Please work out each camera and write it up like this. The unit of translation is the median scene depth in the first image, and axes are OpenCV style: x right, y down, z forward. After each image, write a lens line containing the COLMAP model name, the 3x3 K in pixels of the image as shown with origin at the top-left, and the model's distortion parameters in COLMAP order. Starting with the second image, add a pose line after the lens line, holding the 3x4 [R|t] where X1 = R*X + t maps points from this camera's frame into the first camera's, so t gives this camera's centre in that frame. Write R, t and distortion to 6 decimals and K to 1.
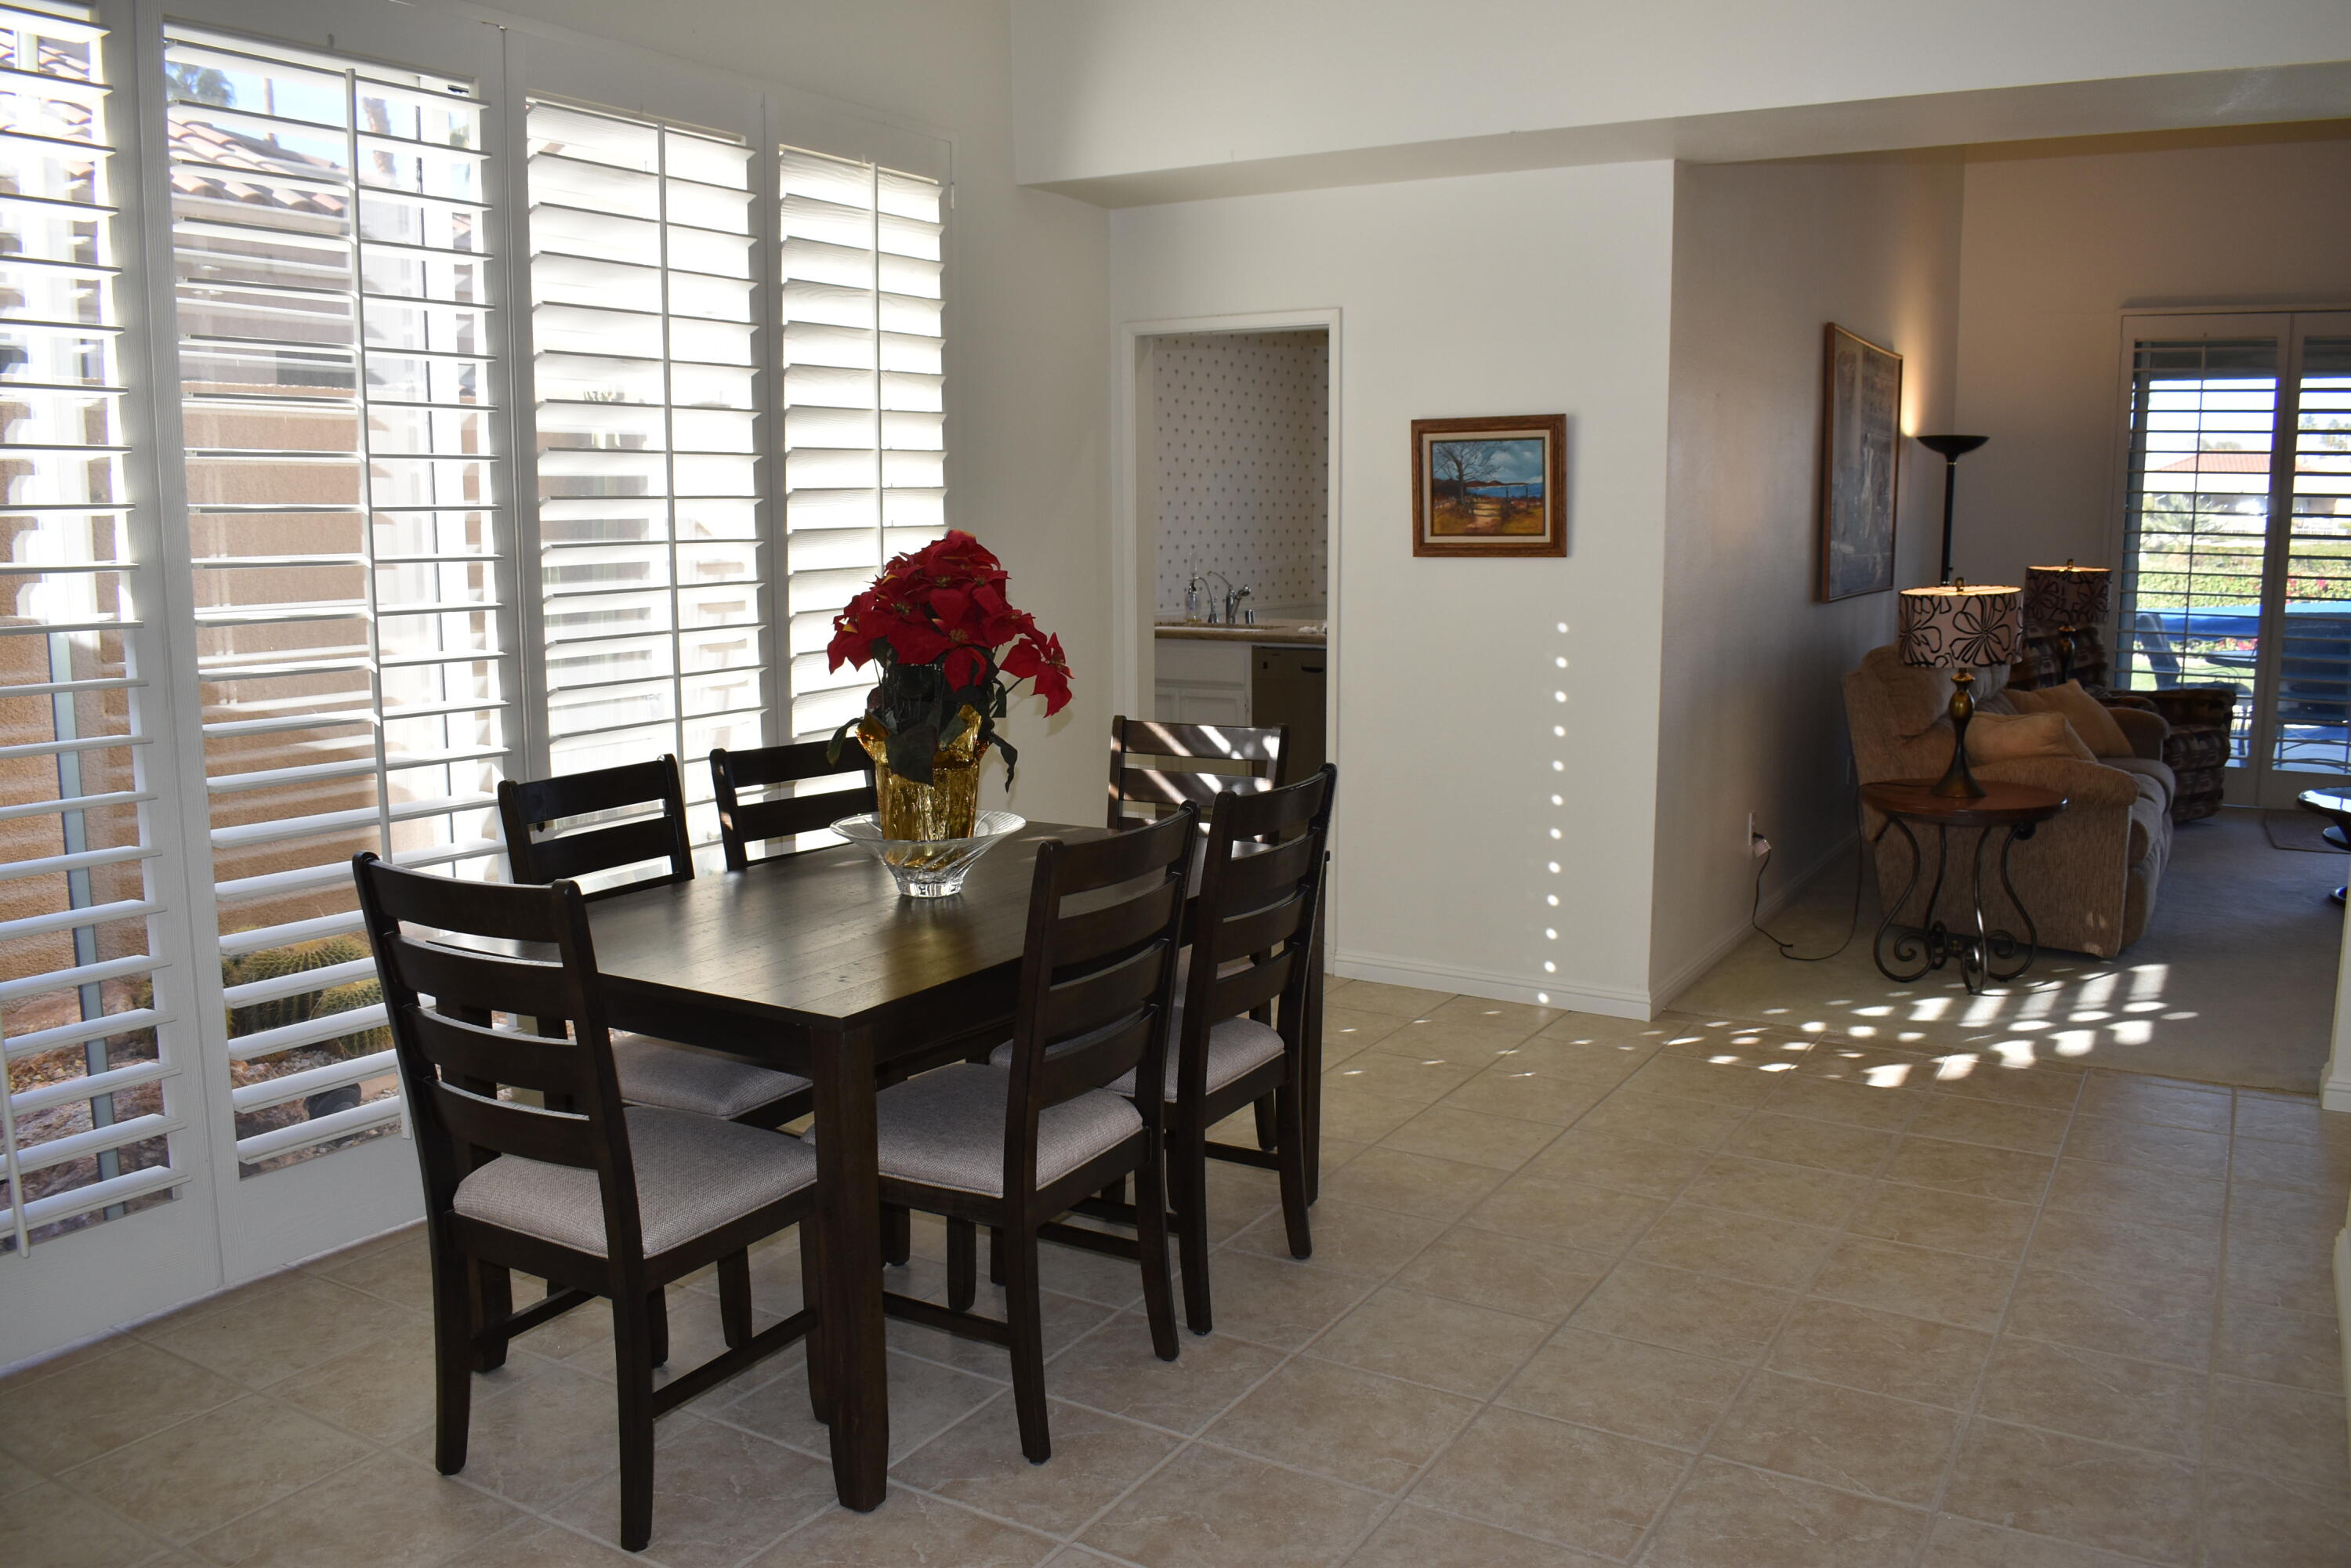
lens RADIAL K [[1854.6, 0, 1175.8], [0, 1854.6, 788.2], [0, 0, 1]] dist [-0.114918, 0.030216]
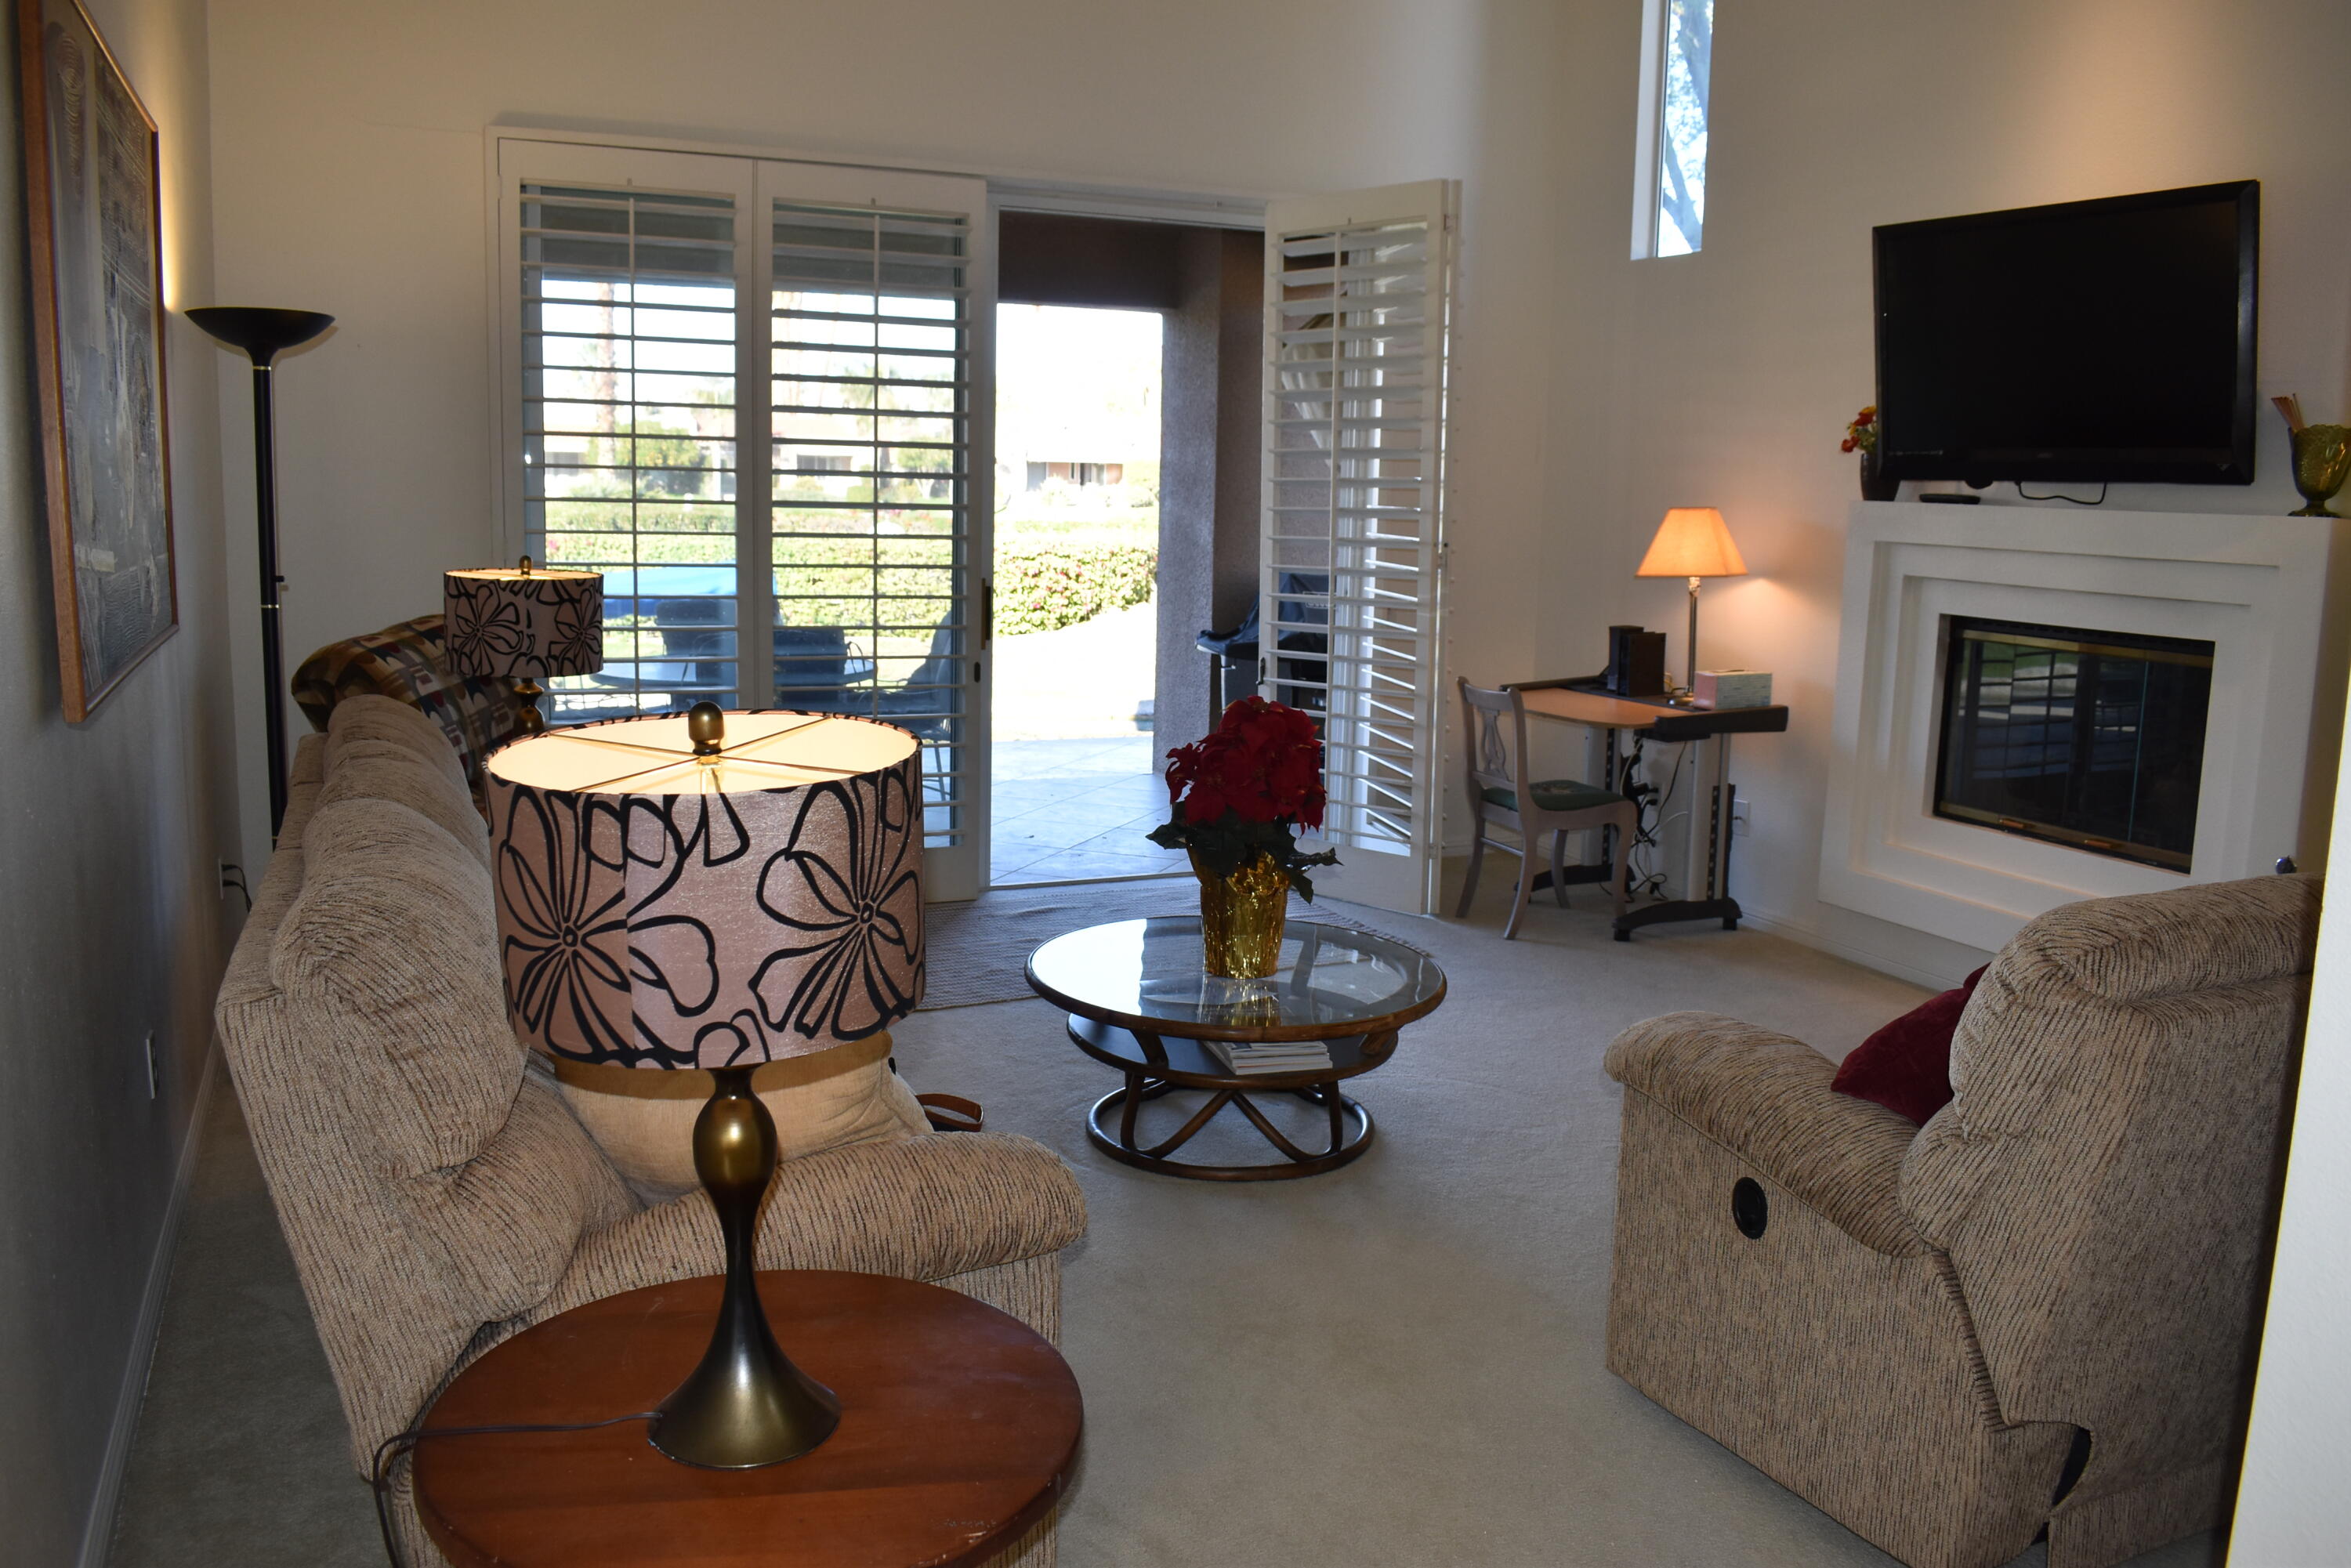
lens RADIAL K [[1854.6, 0, 1177.8], [0, 1854.6, 780.4], [0, 0, 1]] dist [-0.114918, 0.030216]
pose [[0.576688, -0.110477, 0.809460, 0.198262], [0.094153, 0.993200, 0.068476, -0.093747], [-0.811521, 0.036723, 0.583169, 0.626193]]
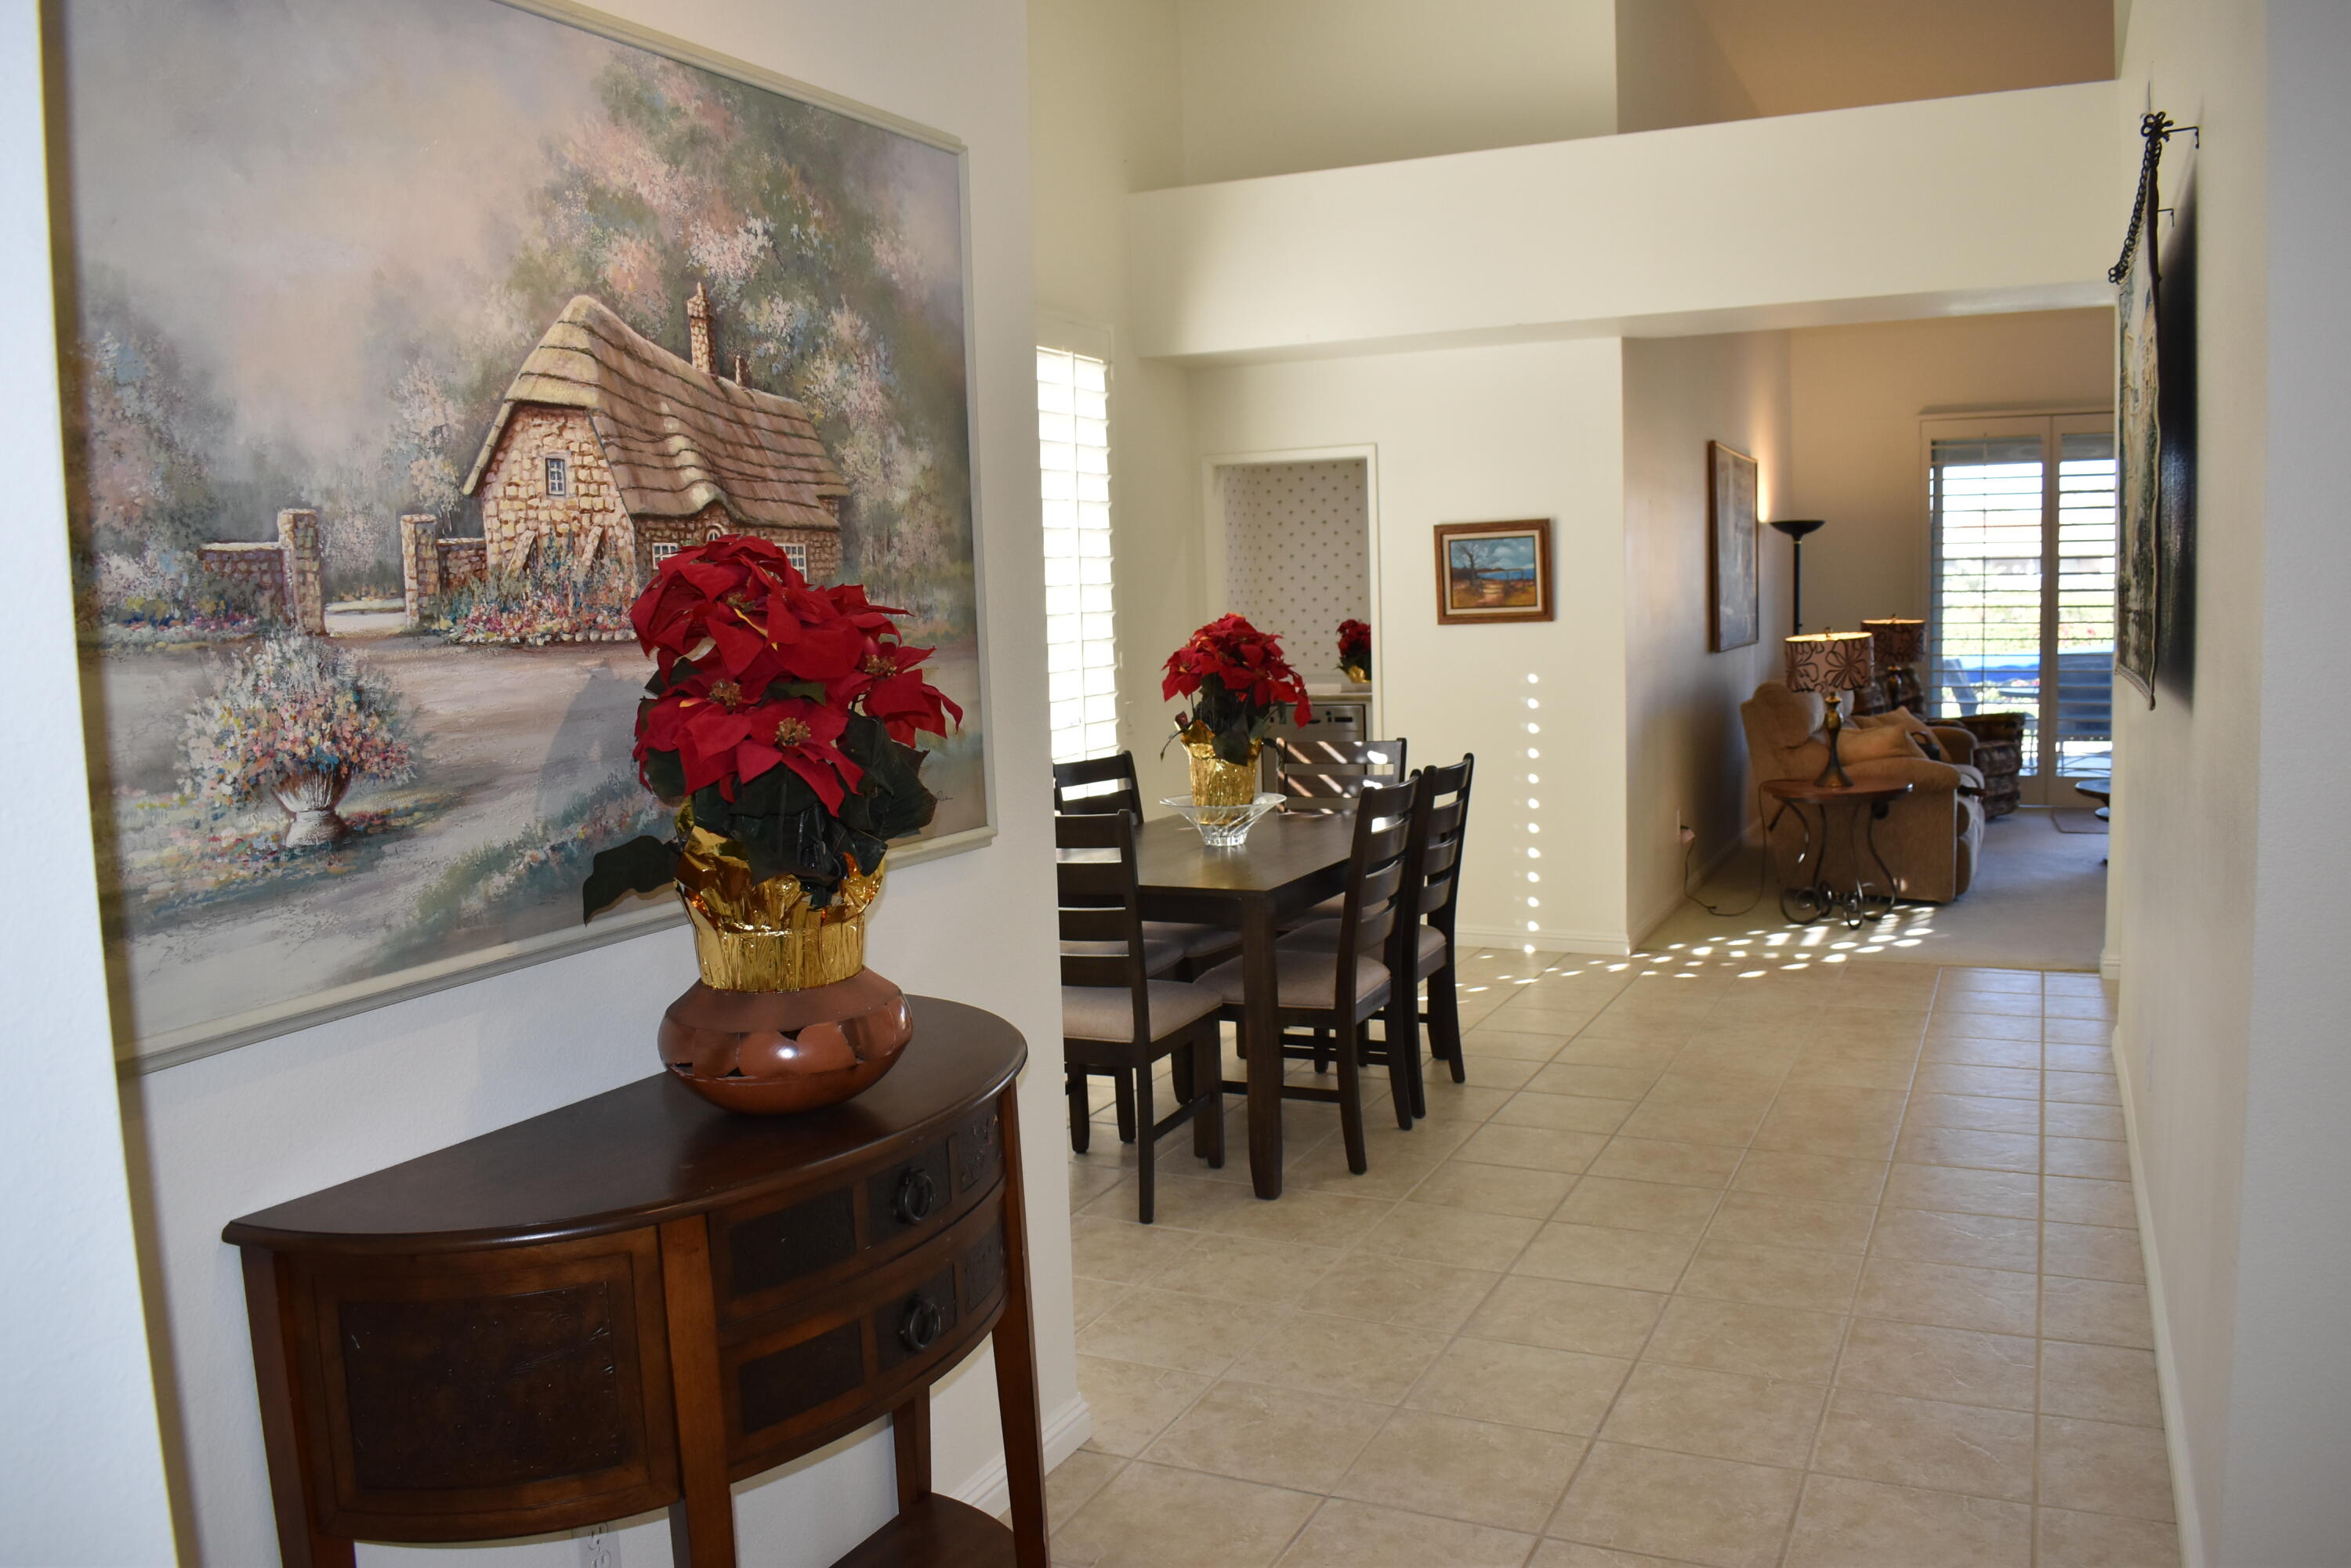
lens RADIAL K [[1854.6, 0, 1168.7], [0, 1854.6, 795.5], [0, 0, 1]] dist [-0.114918, 0.030216]
pose [[0.994883, -0.036983, 0.094026, -0.163392], [0.041158, 0.998233, -0.042864, 0.040909], [-0.092275, 0.046515, 0.994647, -0.267411]]
